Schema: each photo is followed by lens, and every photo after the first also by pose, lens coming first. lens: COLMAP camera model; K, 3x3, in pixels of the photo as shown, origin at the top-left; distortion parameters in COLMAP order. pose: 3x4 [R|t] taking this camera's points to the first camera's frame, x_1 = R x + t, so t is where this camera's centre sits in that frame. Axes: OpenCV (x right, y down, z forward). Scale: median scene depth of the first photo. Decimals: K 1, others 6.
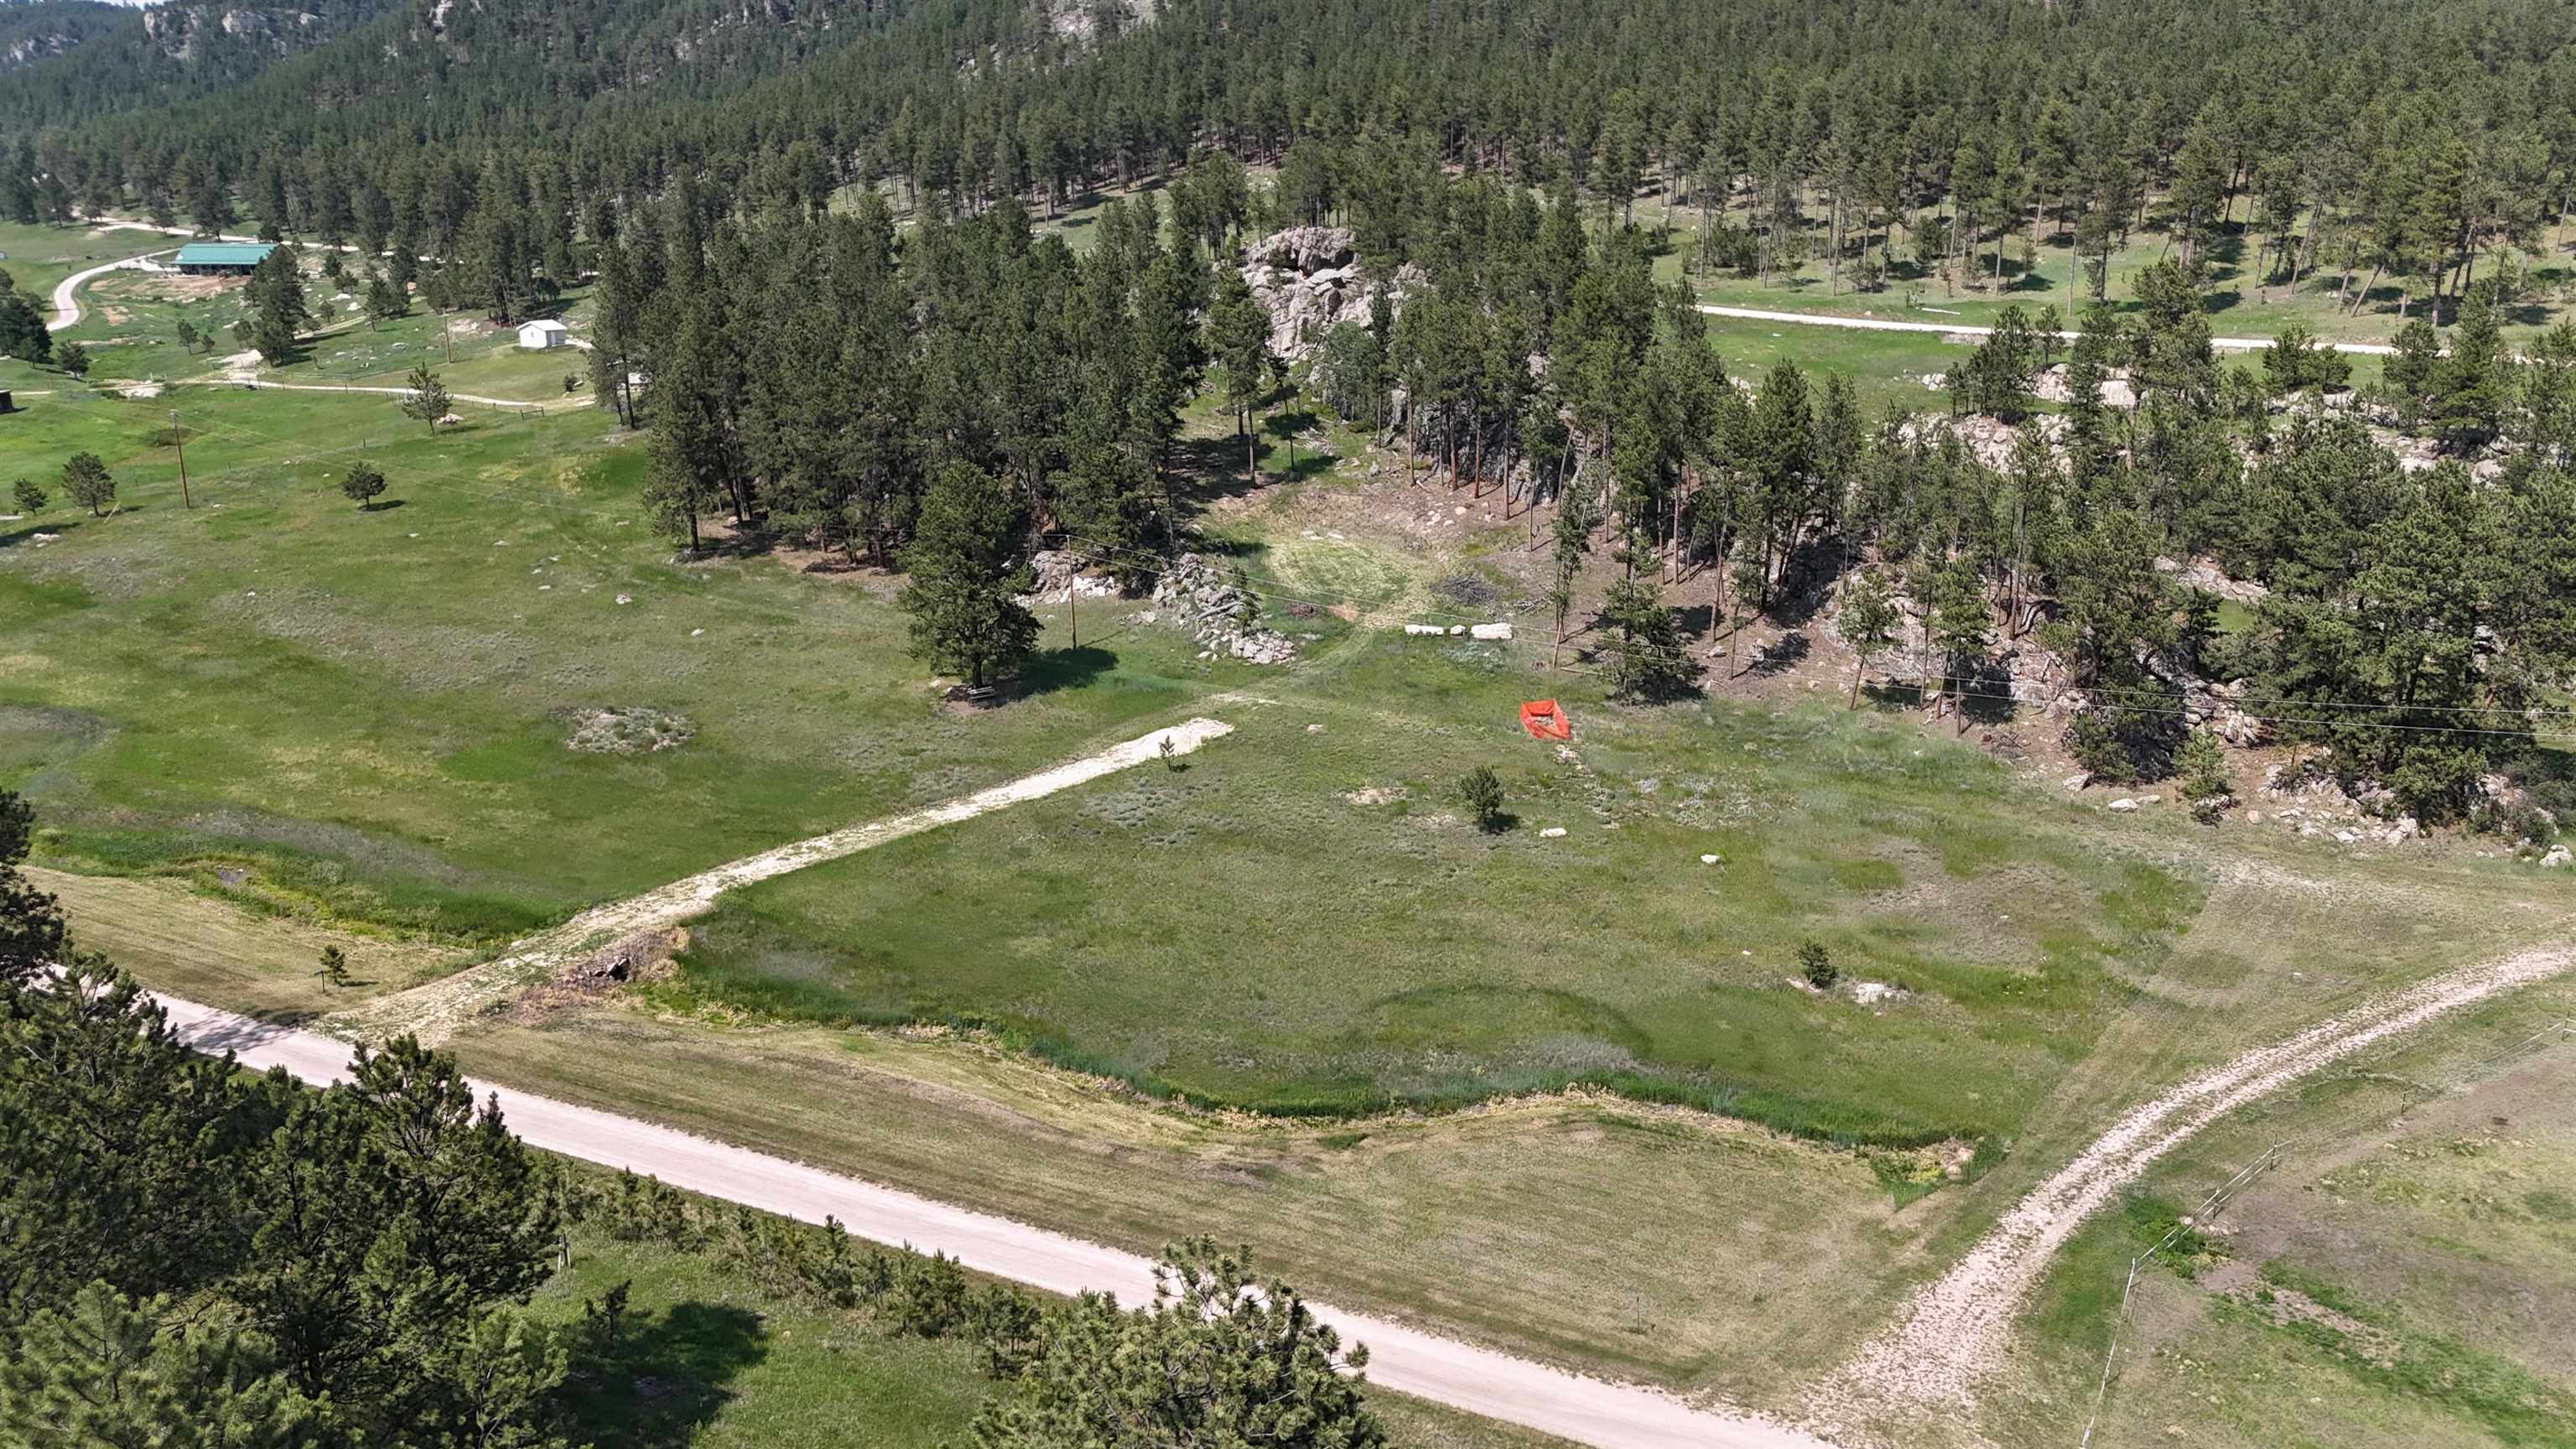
lens RADIAL K [[1891.8, 0, 1288.0], [0, 1891.8, 724.5], [0, 0, 1]] dist [0.099254, -0.125758]
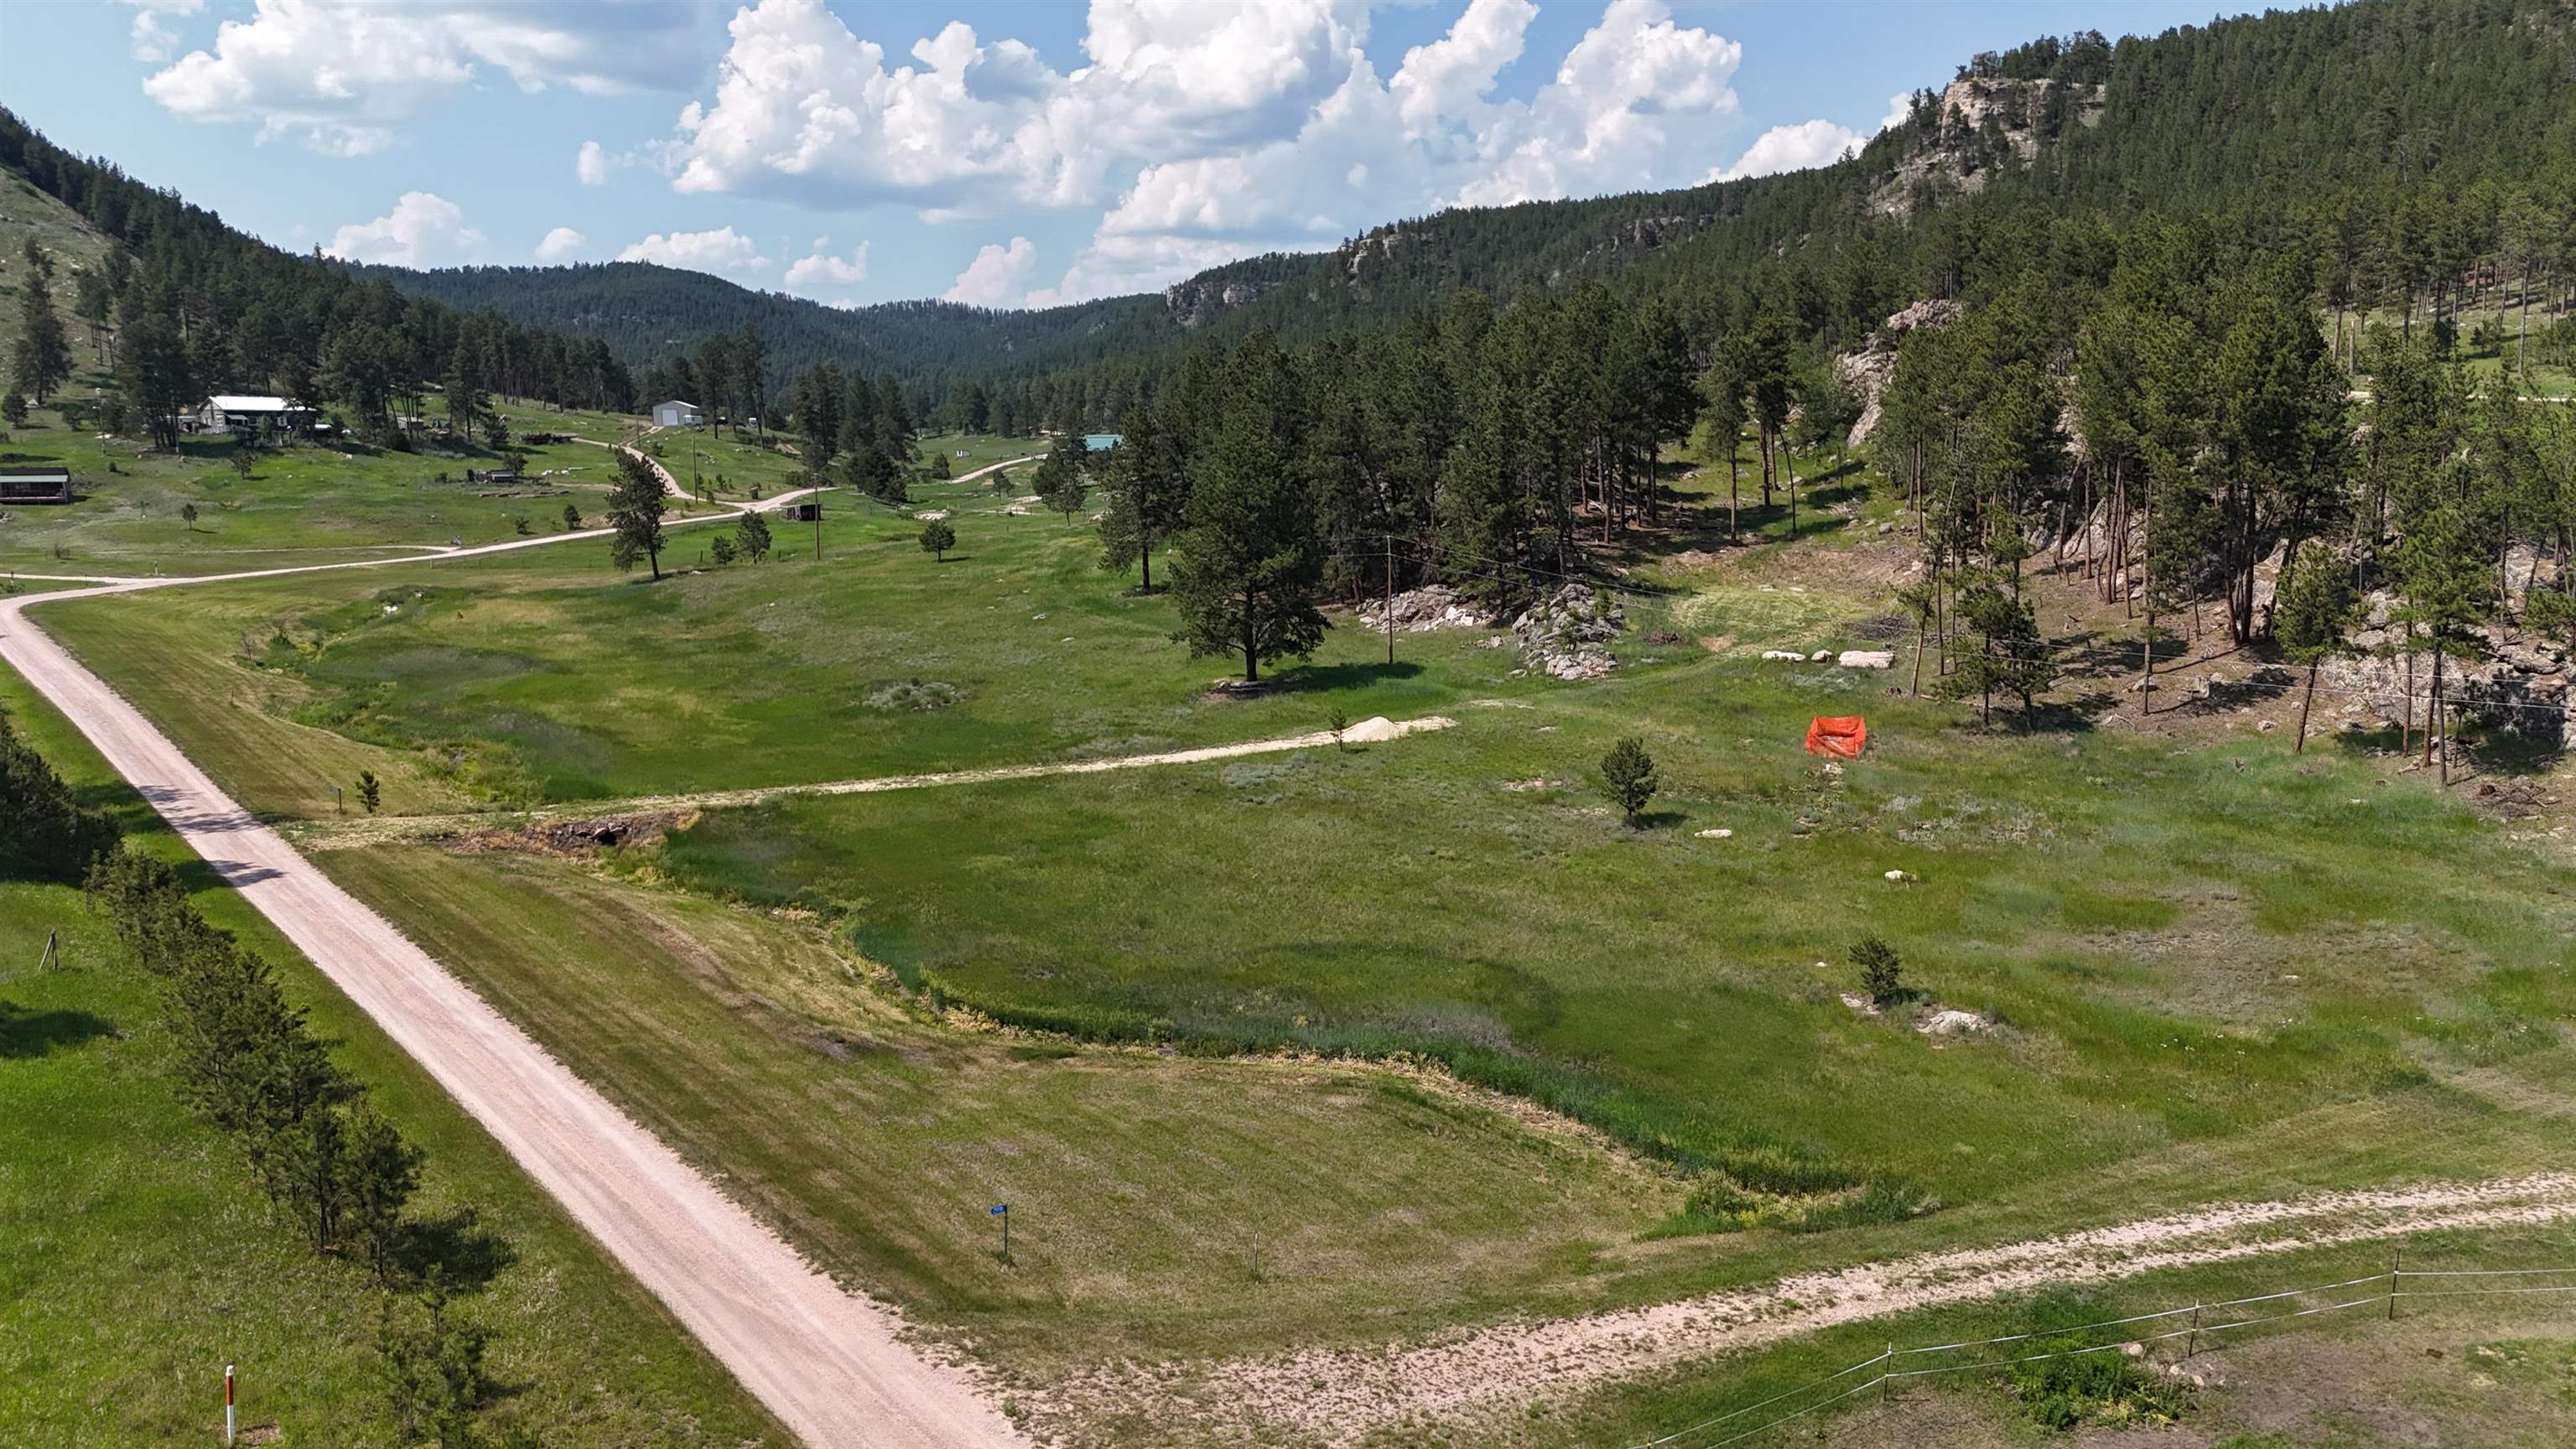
lens RADIAL K [[1891.8, 0, 1288.0], [0, 1891.8, 724.5], [0, 0, 1]] dist [0.099254, -0.125758]
pose [[0.887585, 0.059852, -0.456738, 0.275179], [-0.119121, 0.987619, -0.102069, 0.092406], [0.444974, 0.145003, 0.883726, 0.209693]]
